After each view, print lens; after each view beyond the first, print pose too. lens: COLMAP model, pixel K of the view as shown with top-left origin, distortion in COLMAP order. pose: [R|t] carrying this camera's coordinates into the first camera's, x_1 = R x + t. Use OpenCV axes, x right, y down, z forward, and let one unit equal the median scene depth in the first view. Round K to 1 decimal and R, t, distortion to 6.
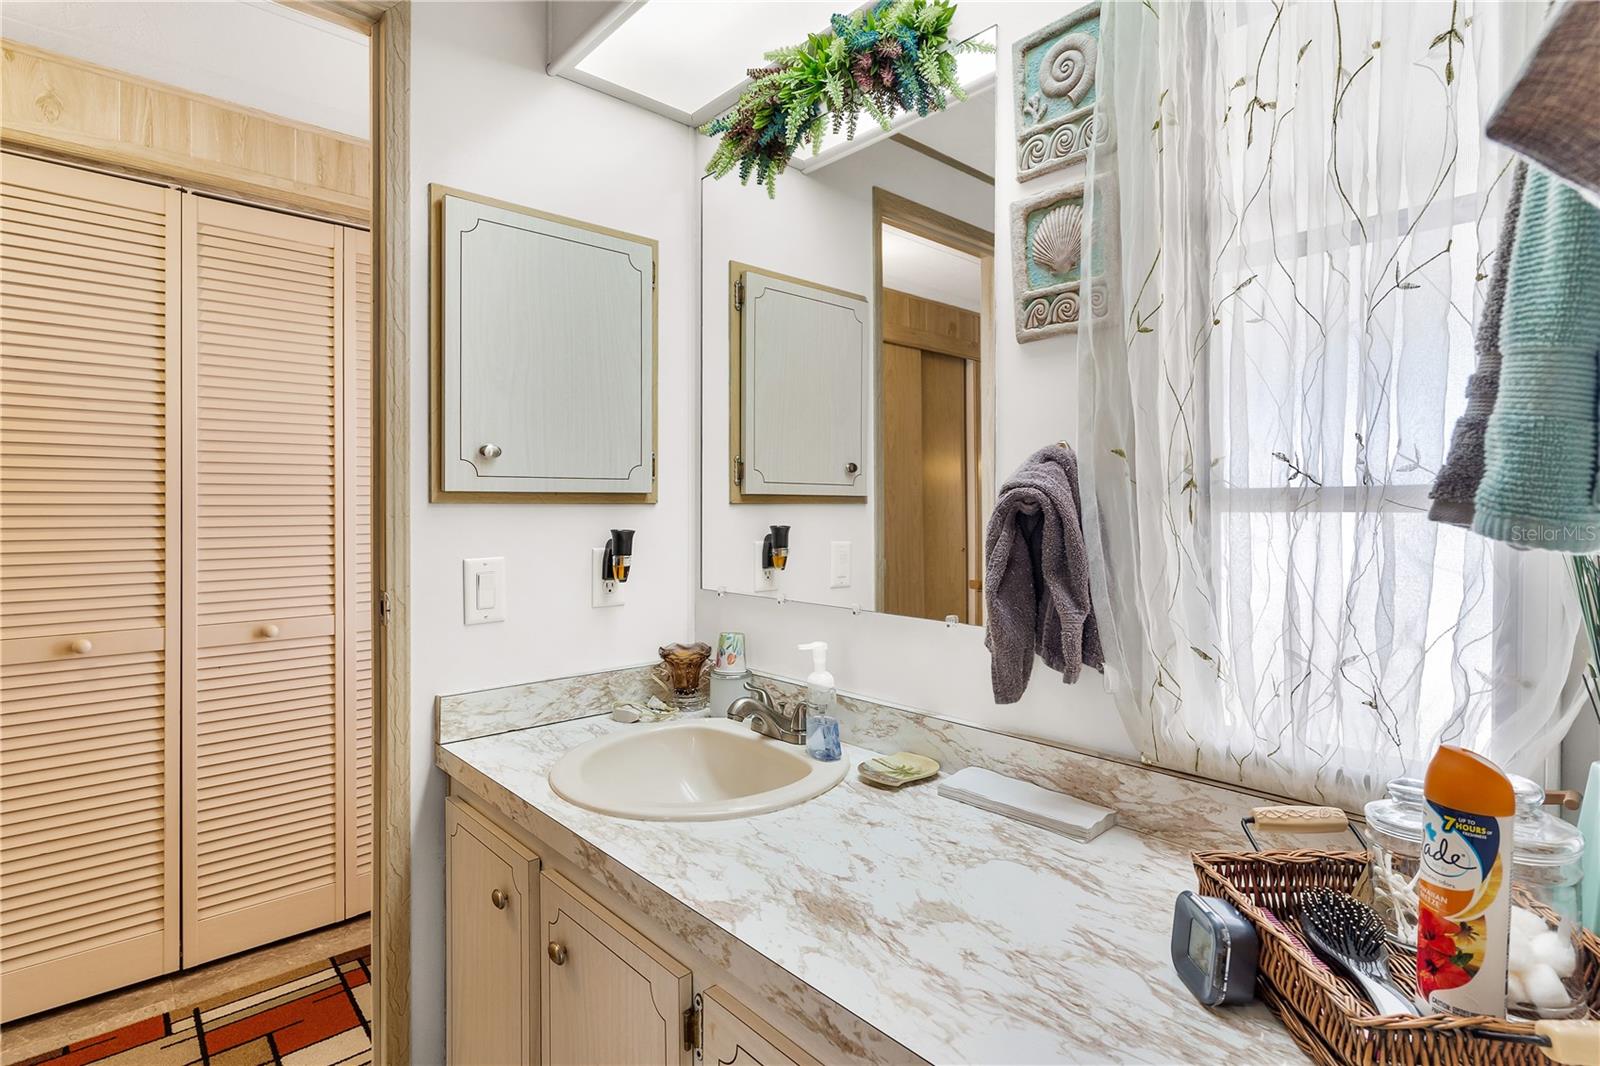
lens RADIAL K [[785.0, 0, 790.0], [0, 785.0, 515.1], [0, 0, 1]] dist [0.002585, -0.001115]
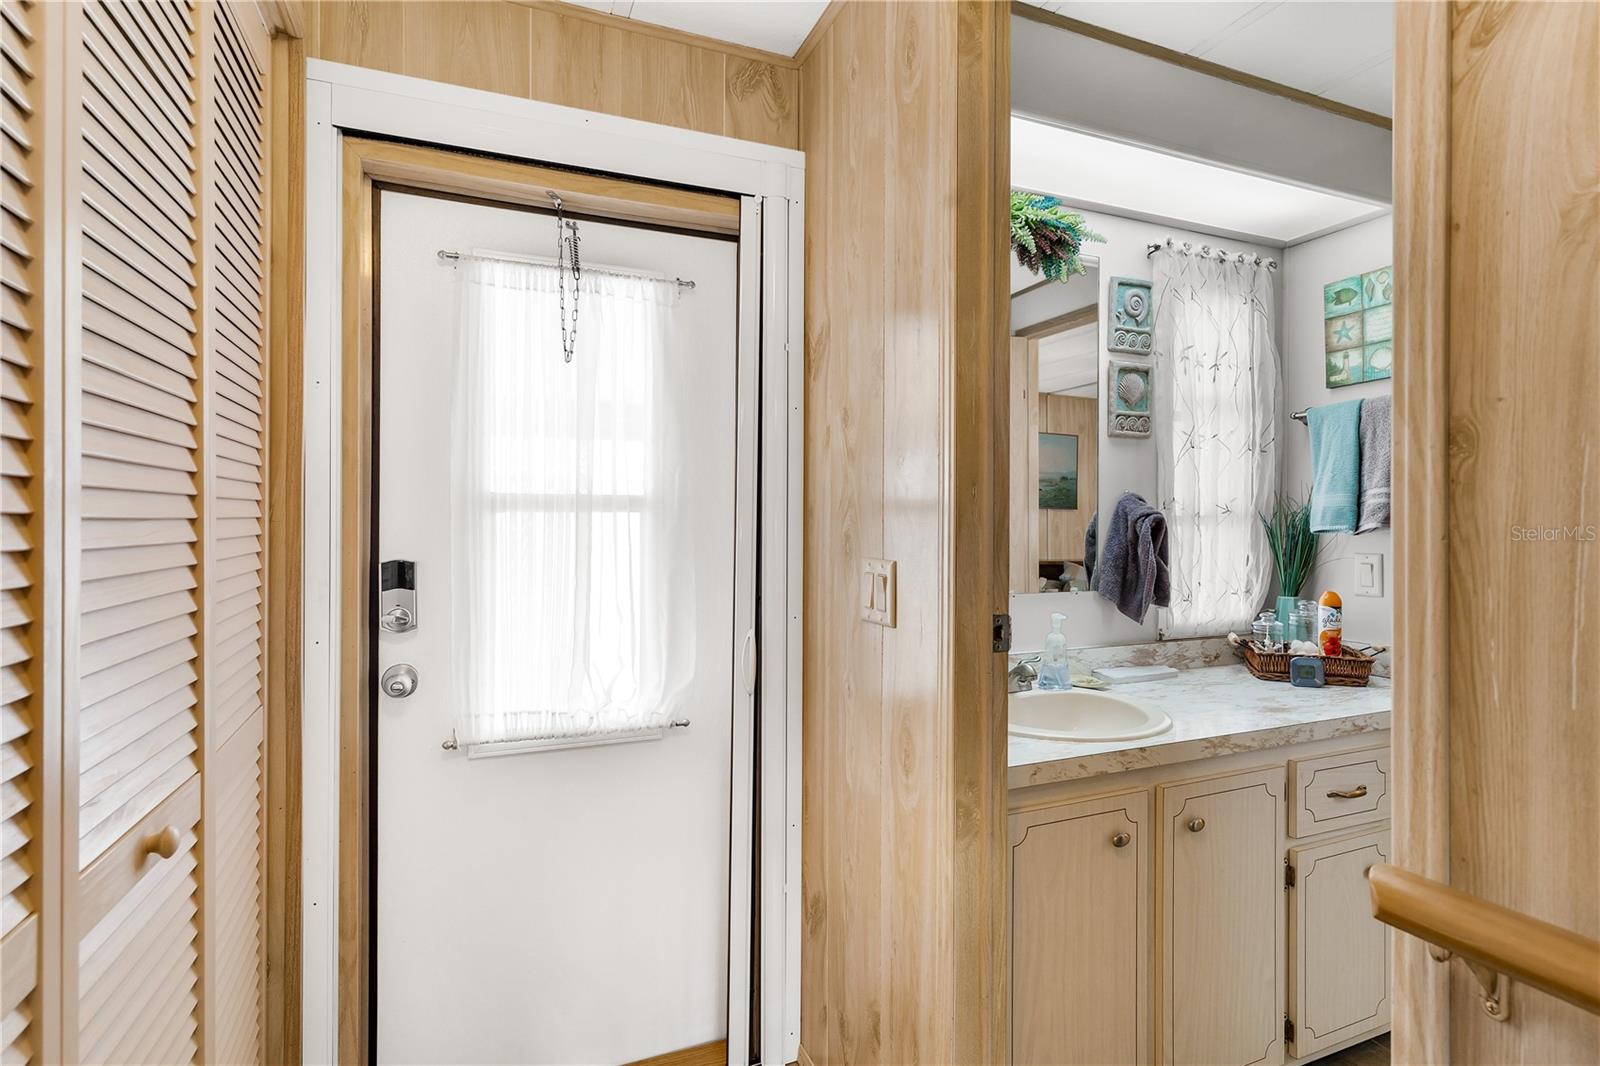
lens RADIAL K [[785.0, 0, 792.2], [0, 785.0, 531.5], [0, 0, 1]] dist [0.002585, -0.001115]
pose [[0.345796, -0.011936, 0.938234, -2.143757], [0.009875, 0.999910, 0.009081, -0.020050], [-0.938258, 0.006125, 0.345883, 1.319015]]
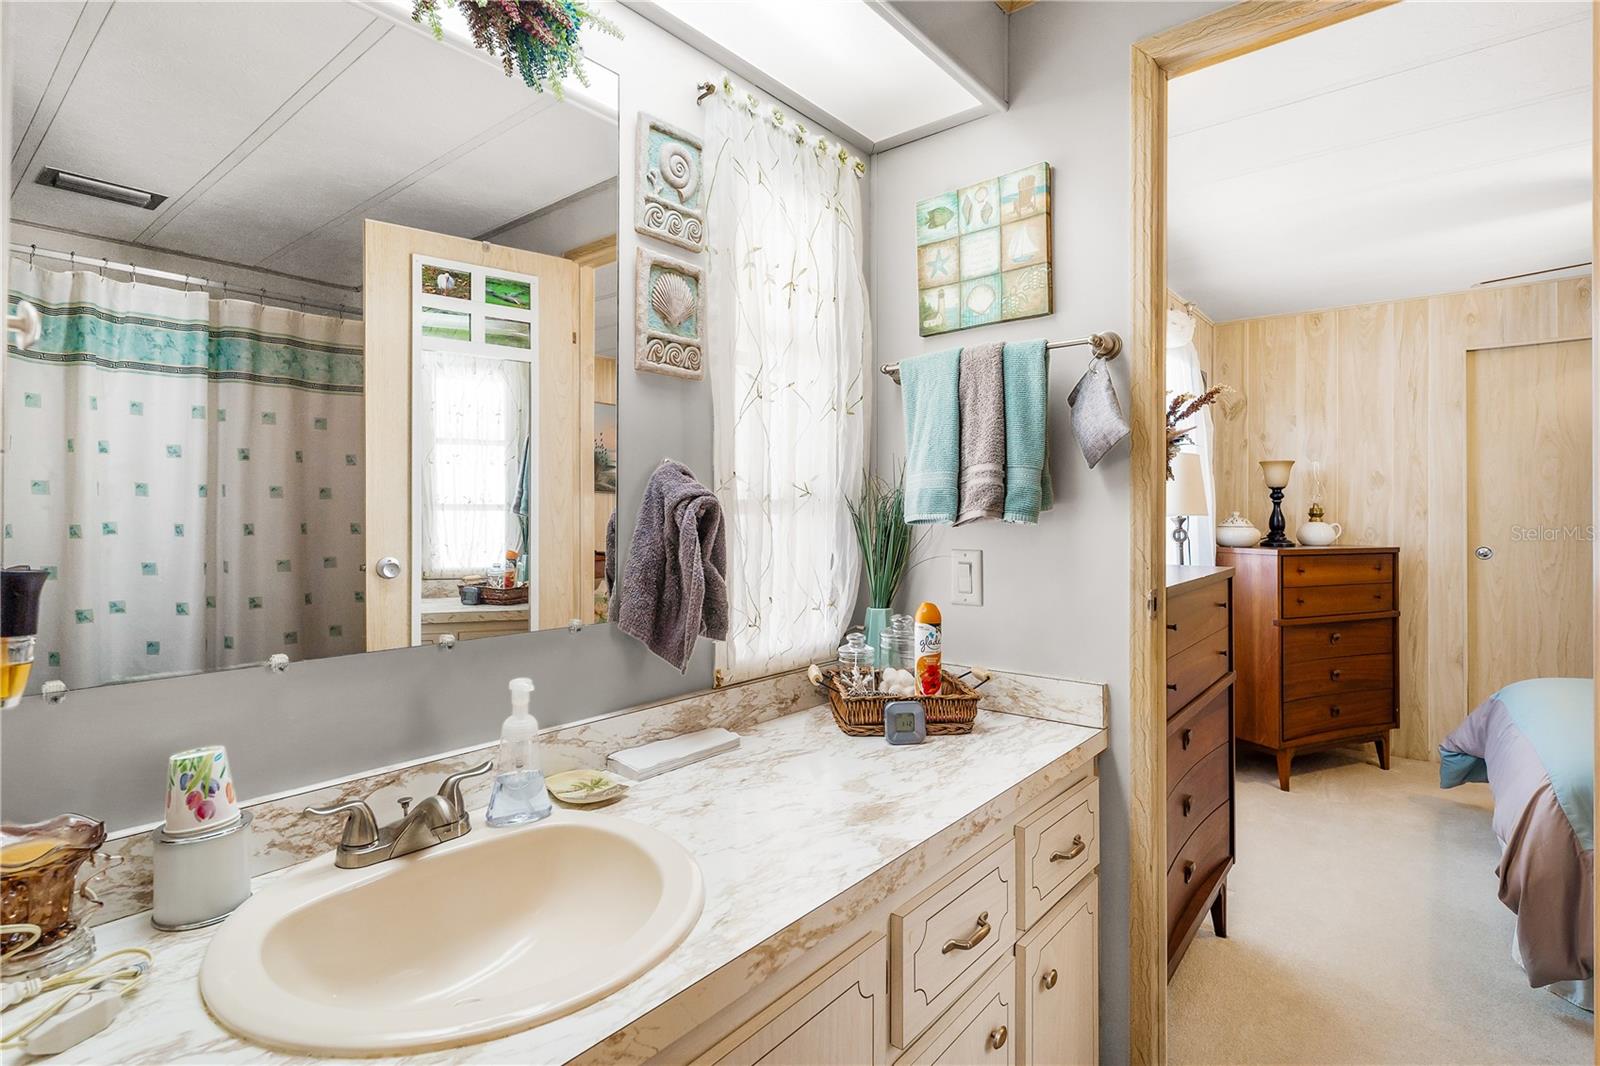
lens RADIAL K [[785.0, 0, 810.4], [0, 785.0, 511.4], [0, 0, 1]] dist [0.002585, -0.001115]
pose [[-0.139812, -0.003454, 0.990172, -1.105138], [0.007264, 0.999963, 0.004514, -0.016366], [-0.990151, 0.007824, -0.139782, 1.129867]]
